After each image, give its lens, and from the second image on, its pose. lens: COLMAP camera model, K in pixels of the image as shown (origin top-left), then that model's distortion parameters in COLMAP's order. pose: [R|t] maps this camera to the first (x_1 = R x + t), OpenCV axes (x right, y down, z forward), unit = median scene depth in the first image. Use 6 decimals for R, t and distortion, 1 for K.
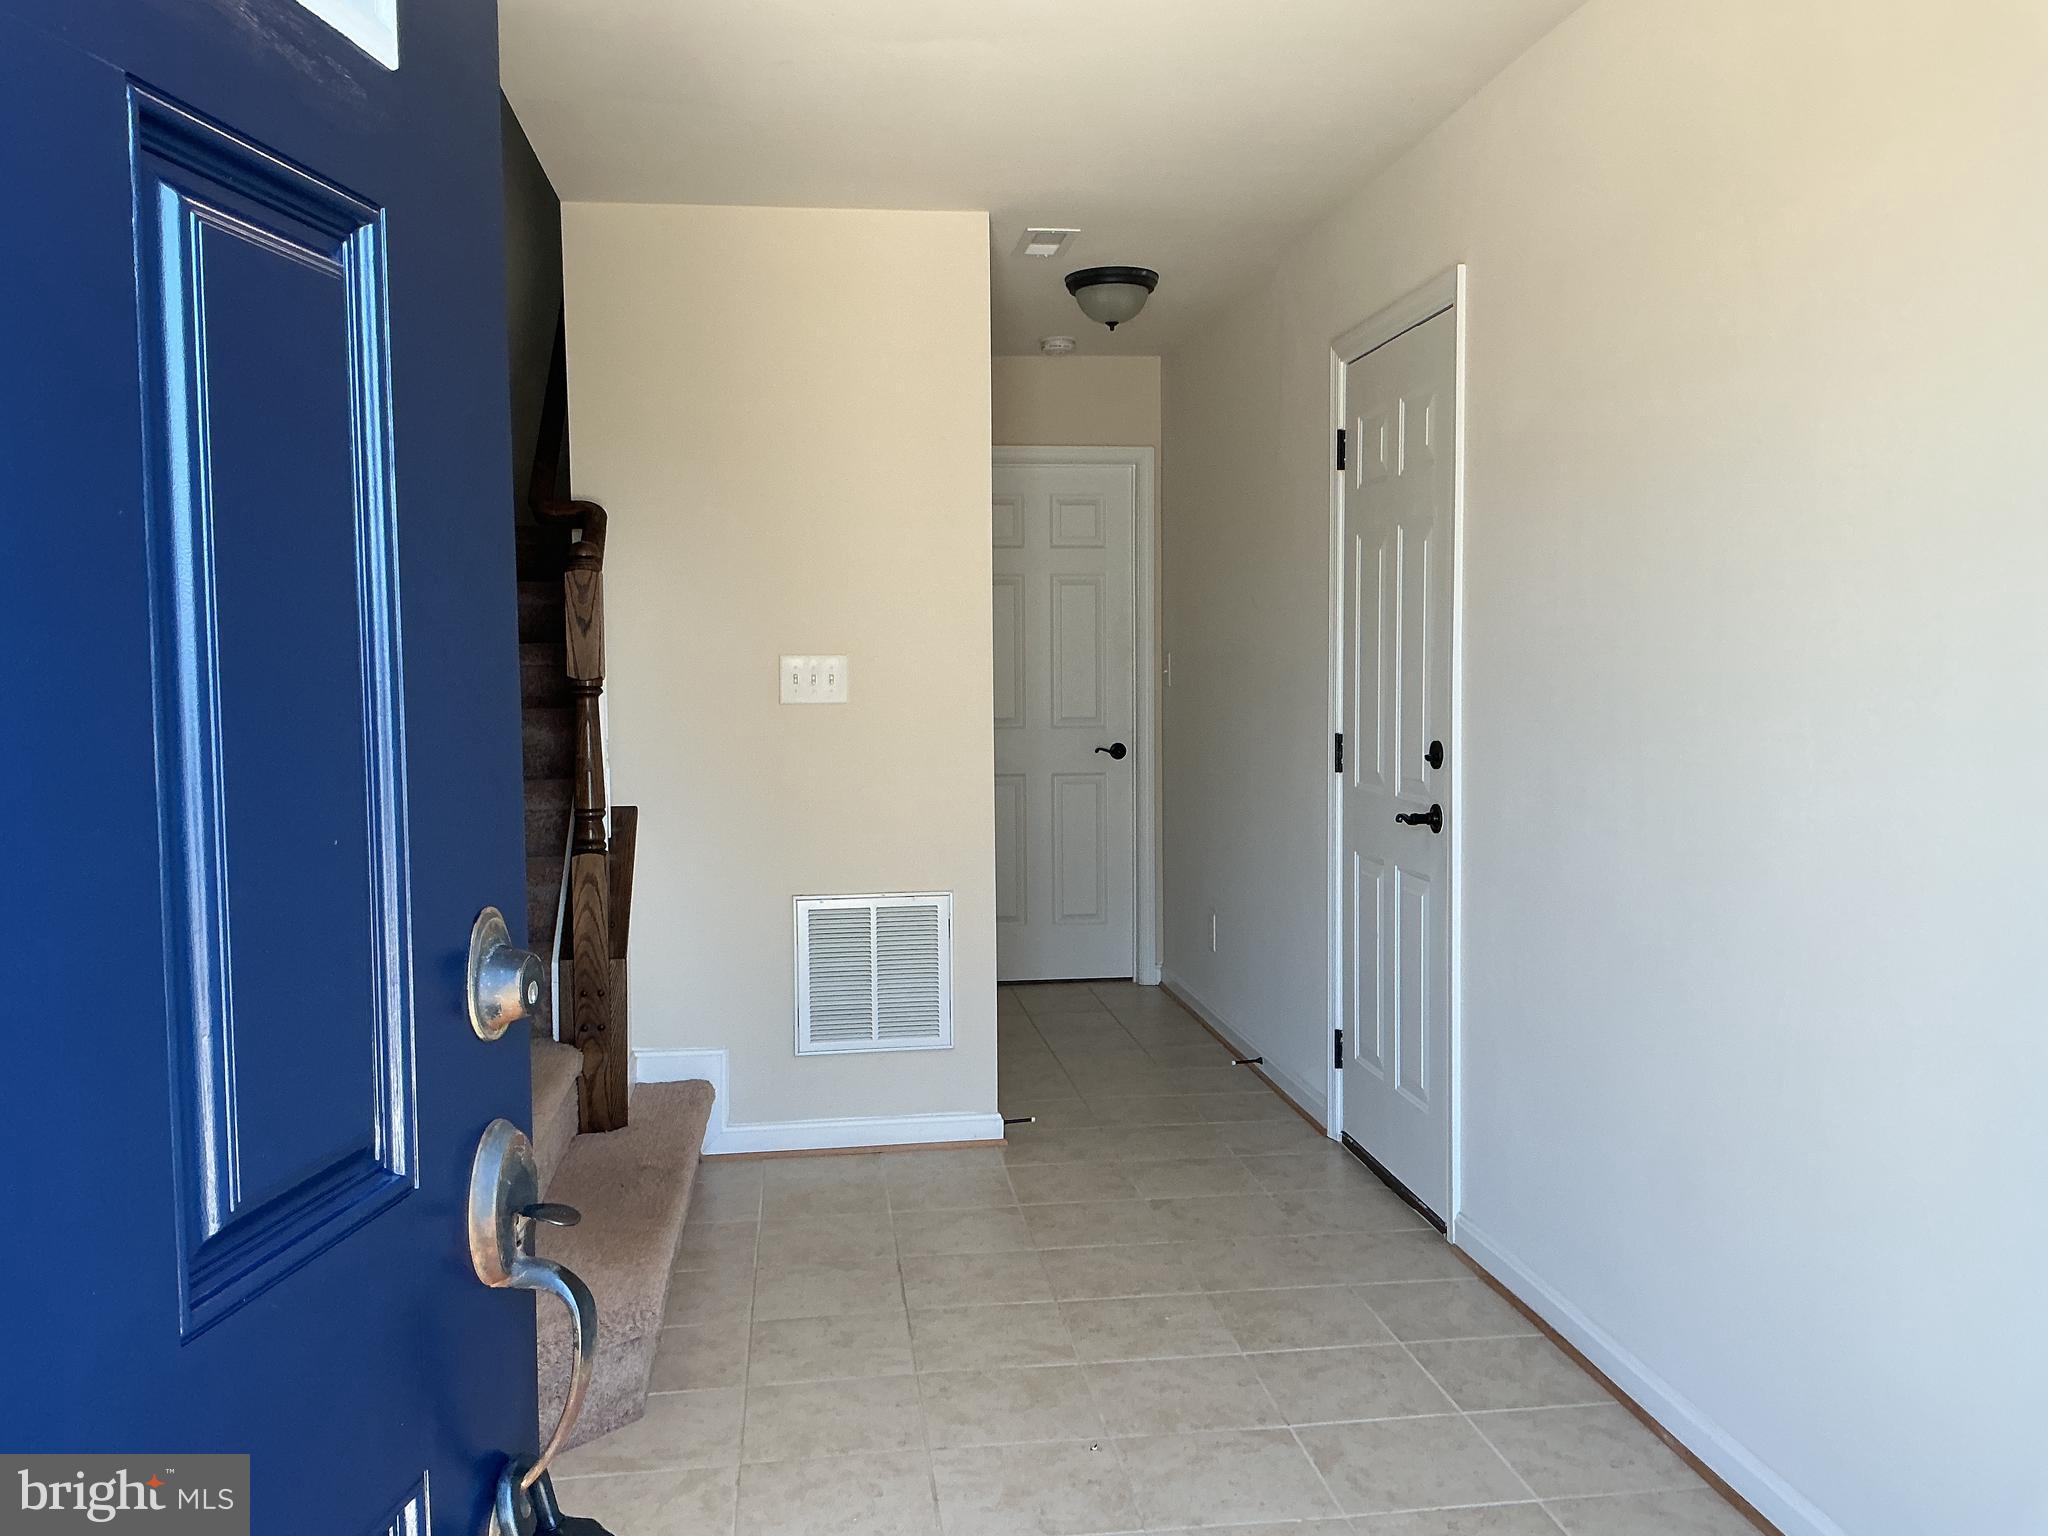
lens RADIAL K [[1715.5, 0, 1025.1], [0, 1715.5, 769.6], [0, 0, 1]] dist [0.073994, -0.097617]
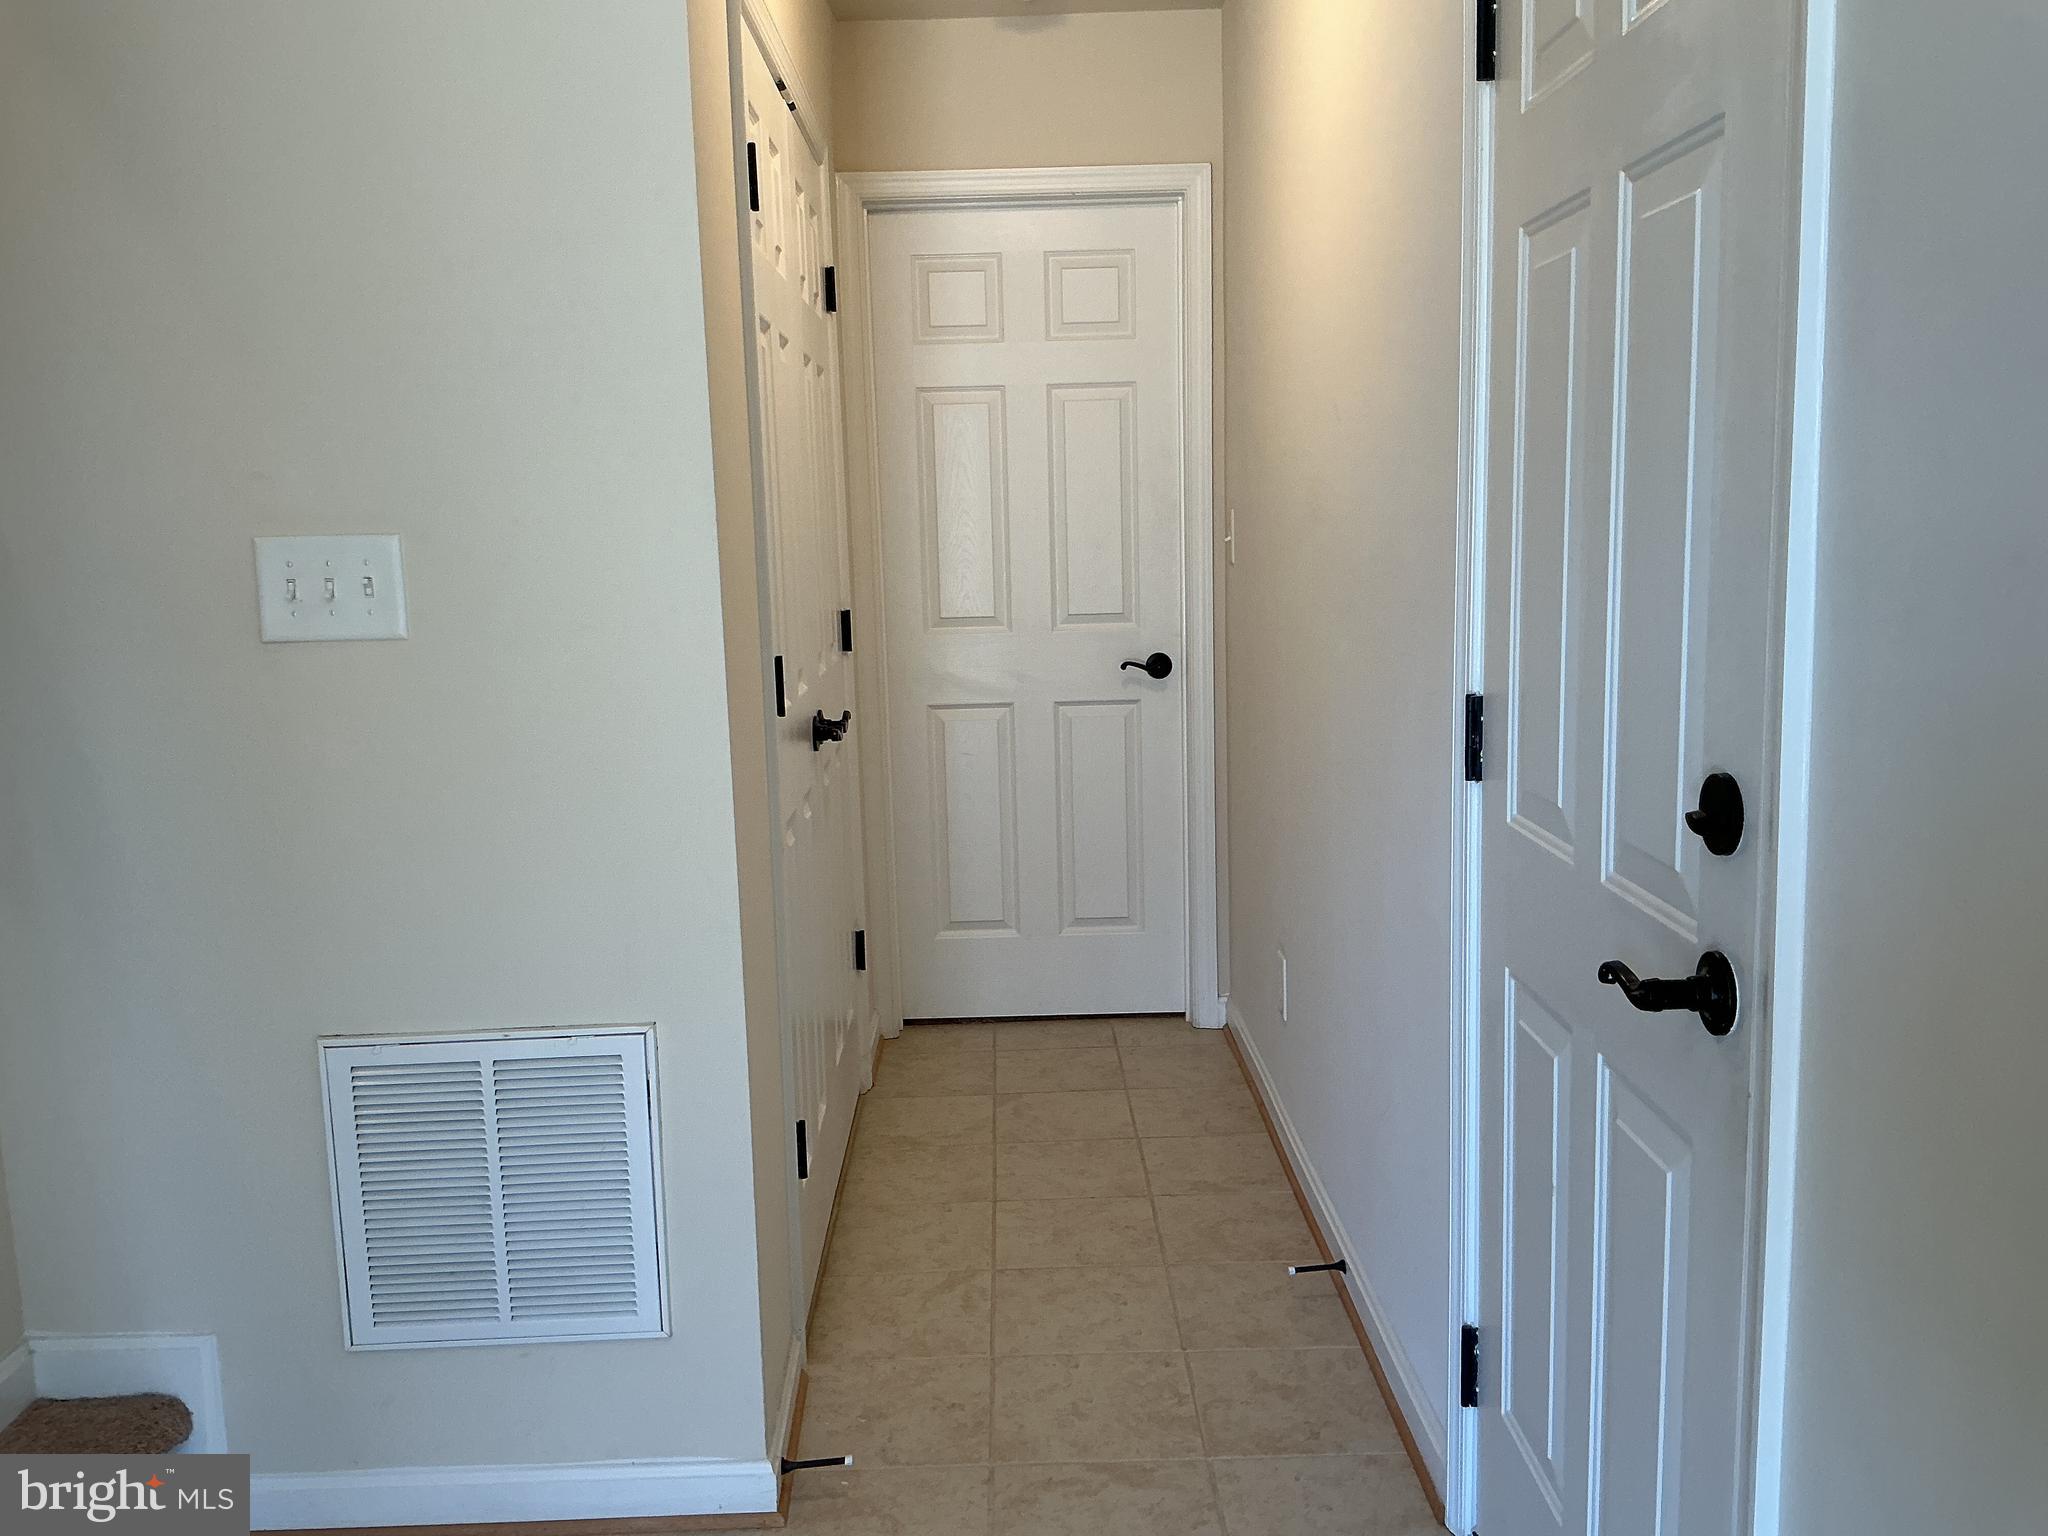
lens RADIAL K [[1715.5, 0, 1028.5], [0, 1715.5, 759.8], [0, 0, 1]] dist [0.073994, -0.097617]
pose [[0.993498, 0.000339, -0.113850, 0.118290], [0.008914, 0.996694, 0.080760, -0.041810], [0.113501, -0.081250, 0.990210, 0.541960]]
